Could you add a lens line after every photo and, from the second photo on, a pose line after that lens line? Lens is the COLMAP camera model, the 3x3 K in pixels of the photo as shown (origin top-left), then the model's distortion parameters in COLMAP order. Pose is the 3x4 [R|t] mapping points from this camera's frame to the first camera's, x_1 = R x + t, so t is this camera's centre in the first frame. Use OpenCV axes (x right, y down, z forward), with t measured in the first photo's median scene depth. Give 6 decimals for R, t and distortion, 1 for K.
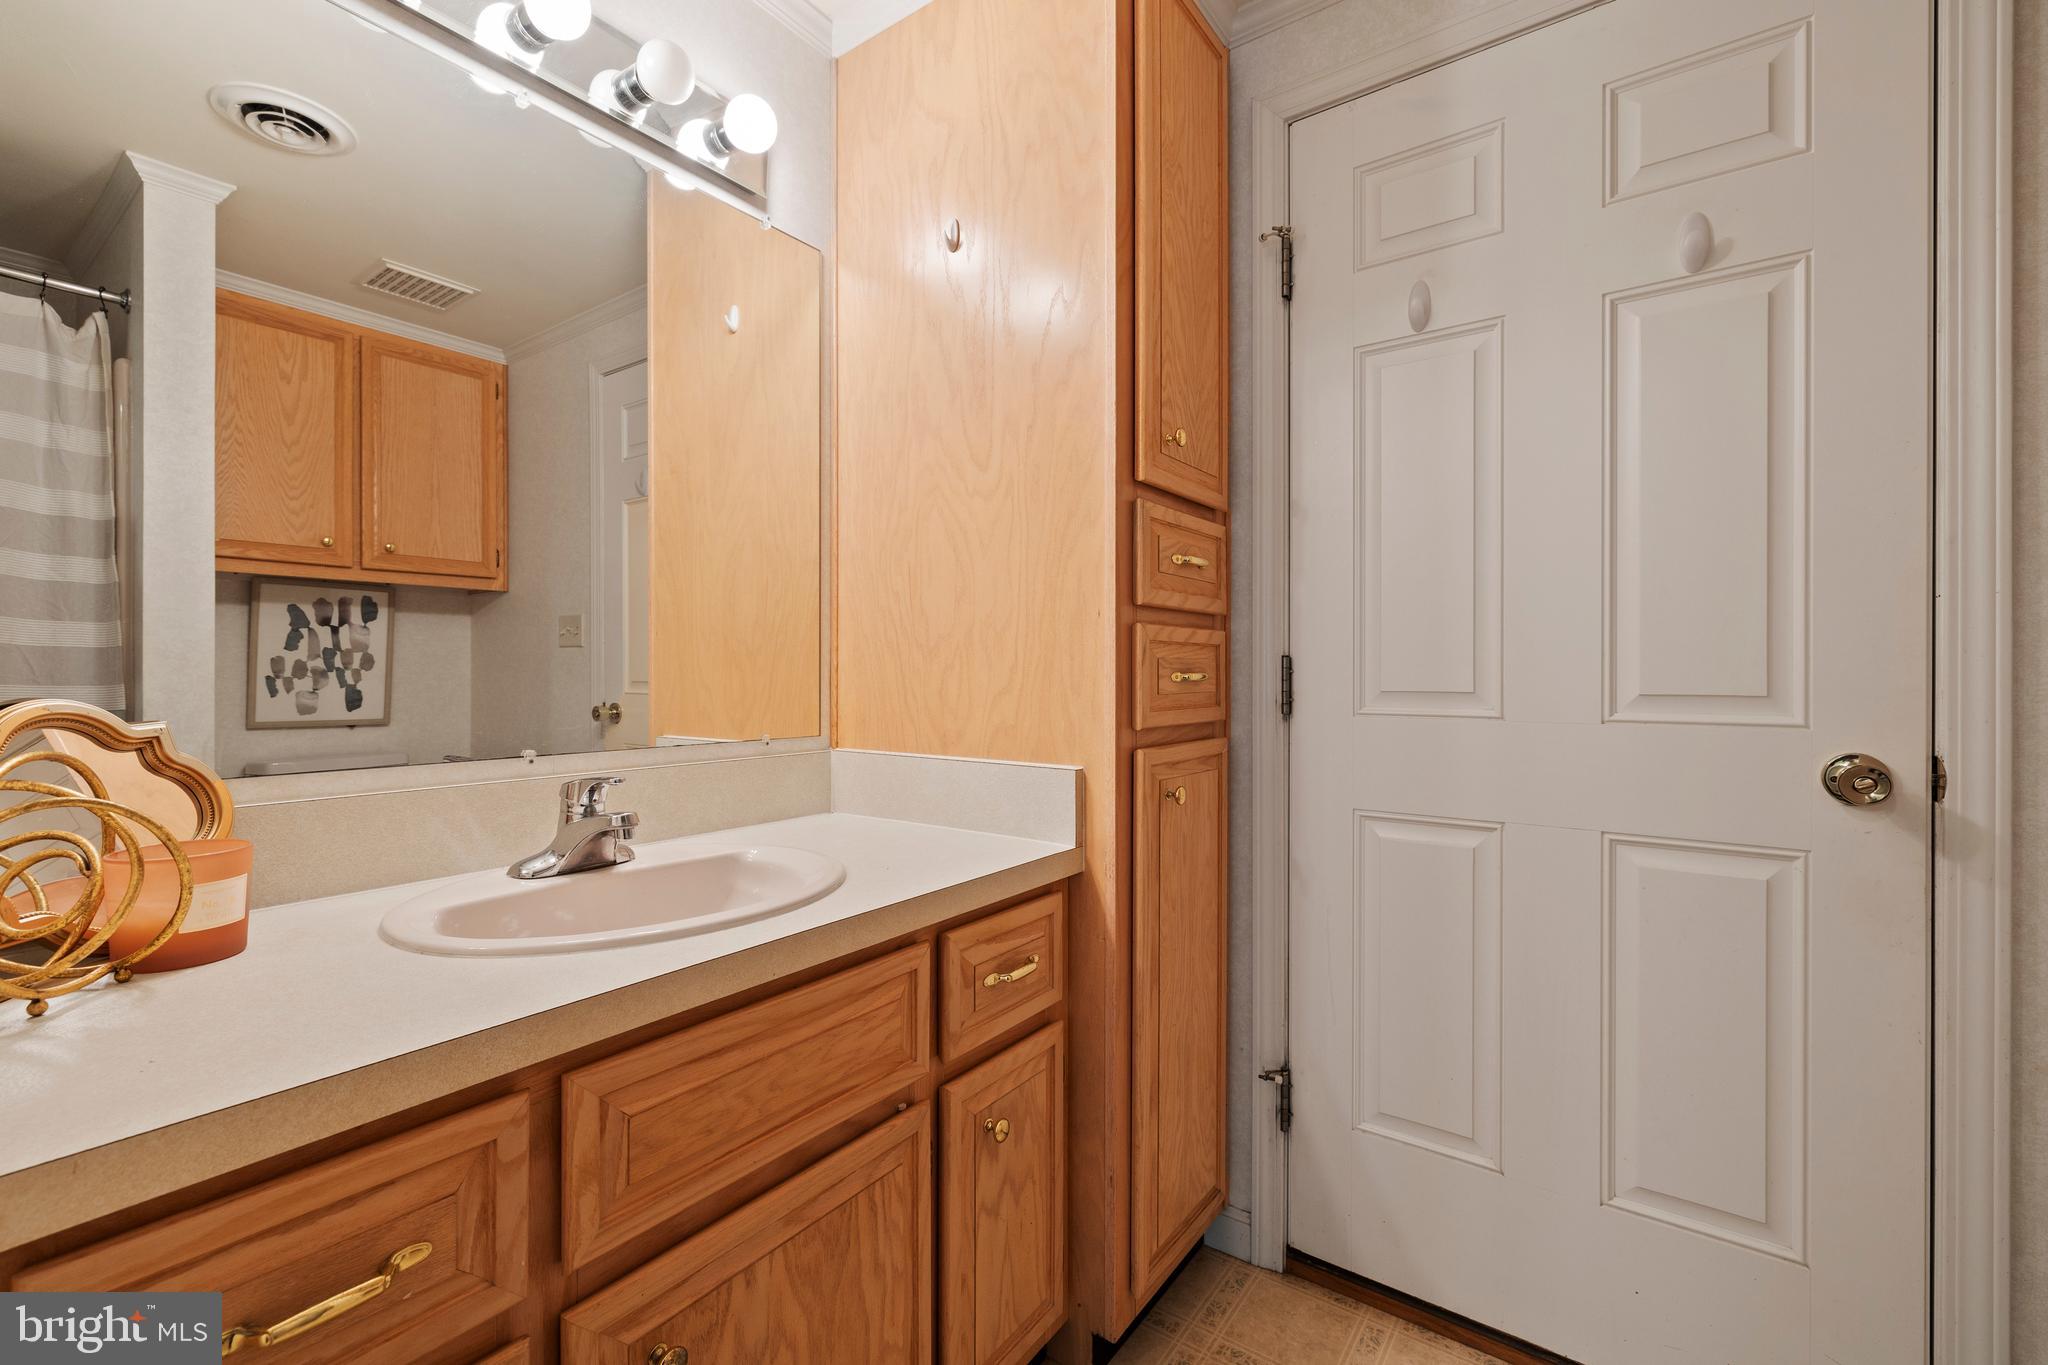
lens RADIAL K [[862.7, 0, 1019.4], [0, 862.7, 668.3], [0, 0, 1]] dist [-0.001555, -0.000142]
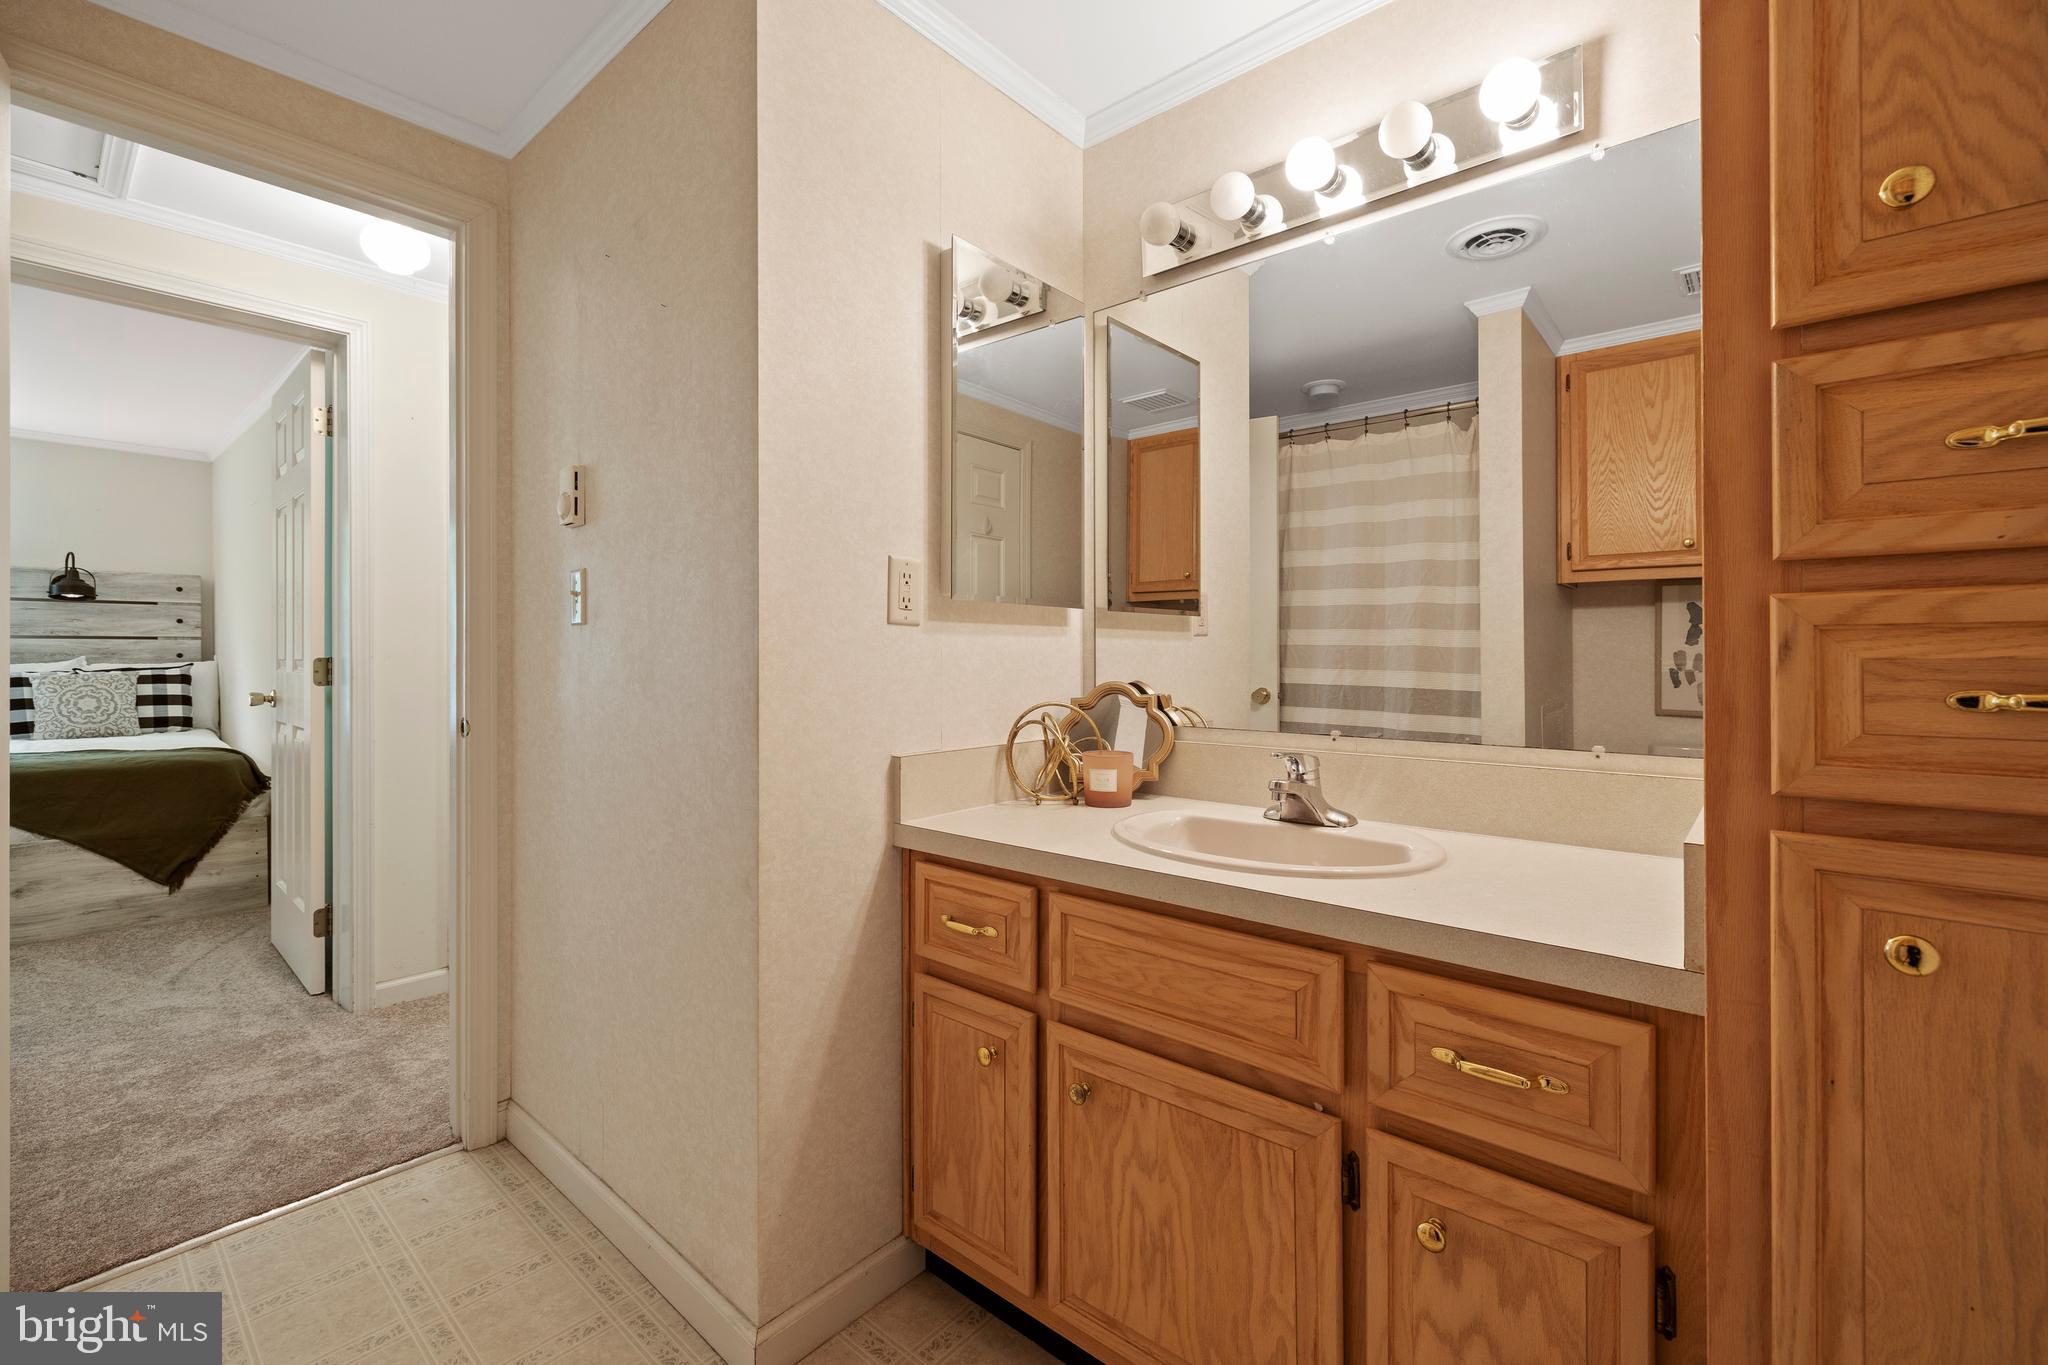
lens RADIAL K [[867.2, 0, 1016.3], [0, 867.2, 649.5], [0, 0, 1]] dist [-0.006447, 0.000687]
pose [[-0.084172, -0.011787, -0.996382, 0.729565], [0.004569, 0.999915, -0.012214, -0.013784], [0.996441, -0.005580, -0.084111, 0.589415]]
